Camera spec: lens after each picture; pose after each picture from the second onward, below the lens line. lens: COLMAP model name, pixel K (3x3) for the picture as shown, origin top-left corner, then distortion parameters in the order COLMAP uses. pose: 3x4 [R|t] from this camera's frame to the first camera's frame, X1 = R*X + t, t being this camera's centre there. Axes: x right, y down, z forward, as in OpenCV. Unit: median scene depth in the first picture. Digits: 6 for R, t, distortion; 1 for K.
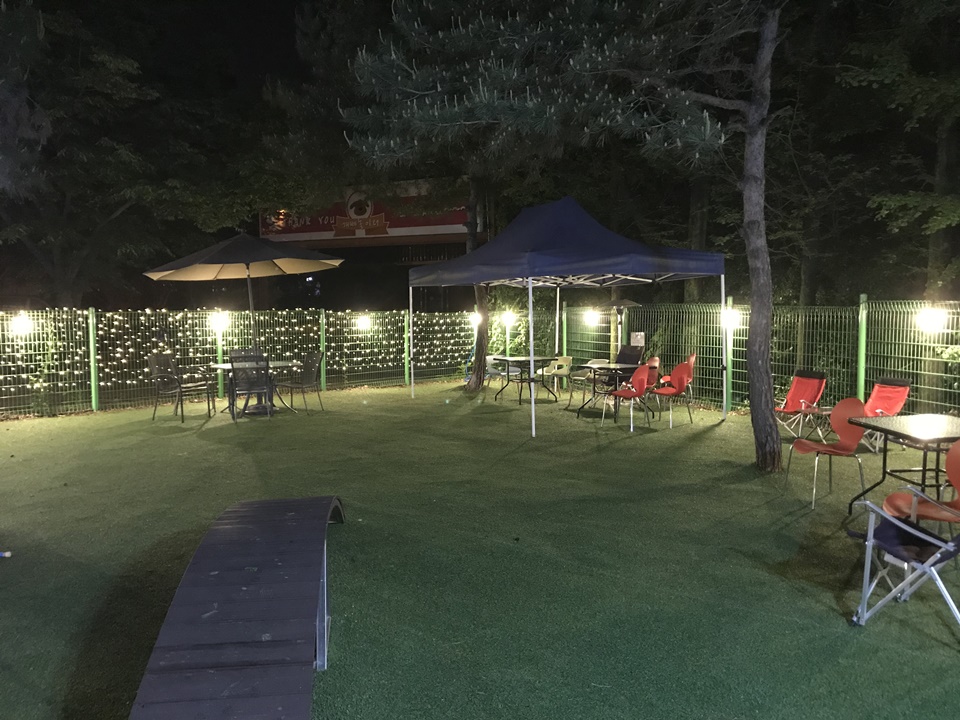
lens RADIAL K [[786.3, 0, 482.0], [0, 786.3, 364.6], [0, 0, 1]] dist [0.022127, -0.041930]
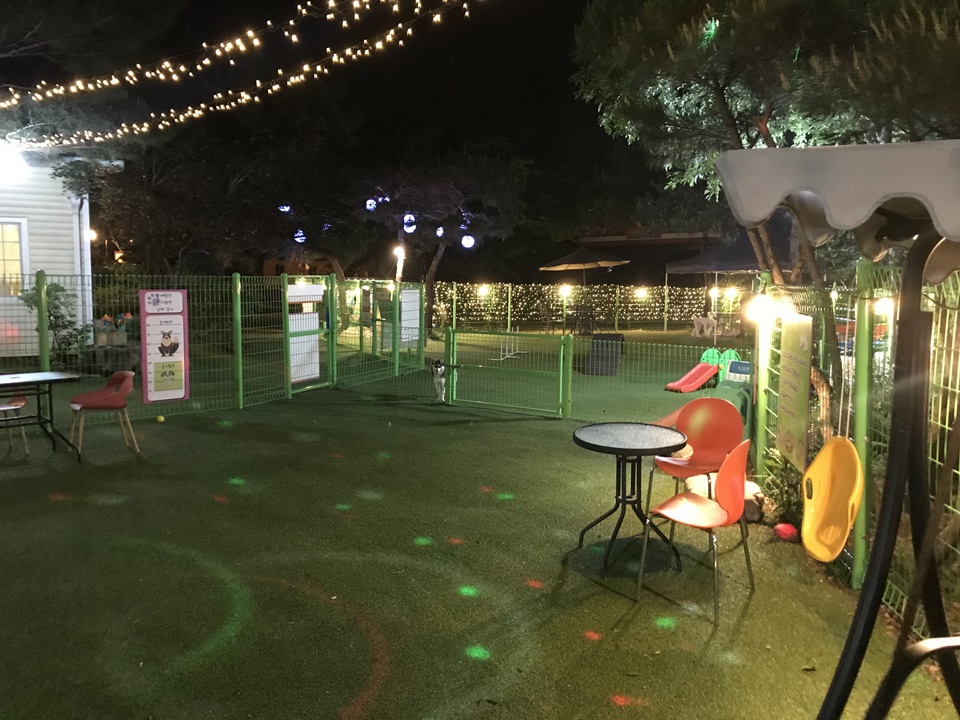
lens RADIAL K [[786.3, 0, 474.4], [0, 786.3, 363.5], [0, 0, 1]] dist [0.022127, -0.041930]
pose [[0.931024, 0.051148, -0.361357, 0.181640], [-0.040093, 0.998472, 0.038029, 0.064115], [0.362750, -0.020918, 0.931652, -0.958223]]
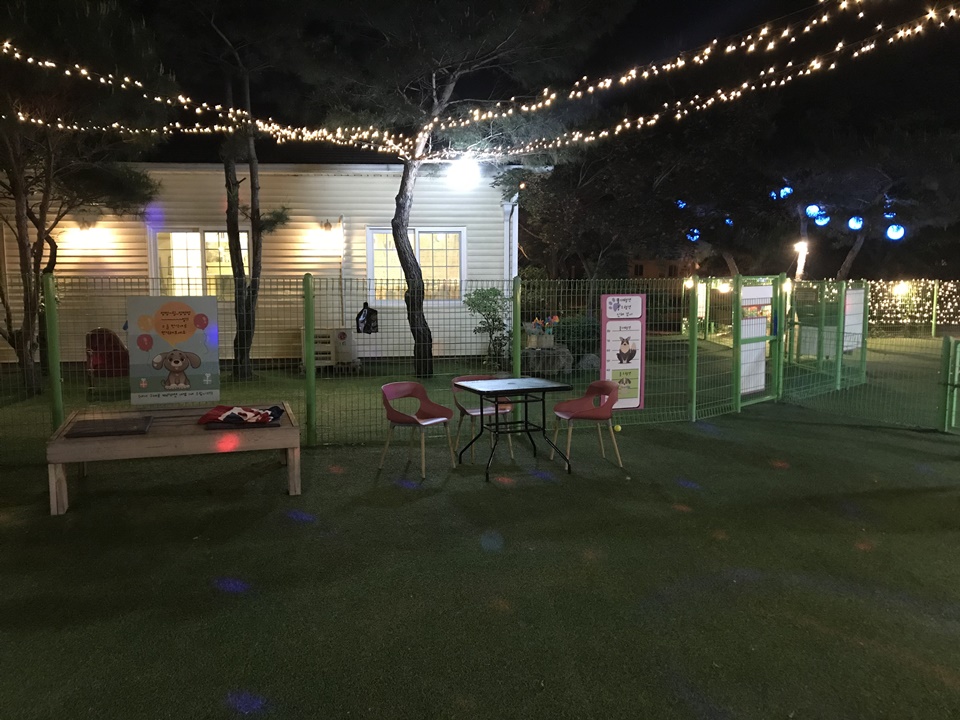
lens RADIAL K [[786.3, 0, 460.4], [0, 786.3, 367.1], [0, 0, 1]] dist [0.022127, -0.041930]
pose [[0.681236, 0.081681, -0.727493, 0.083301], [-0.050984, 0.996637, 0.064158, 0.062745], [0.730287, -0.006616, 0.683109, -0.963835]]
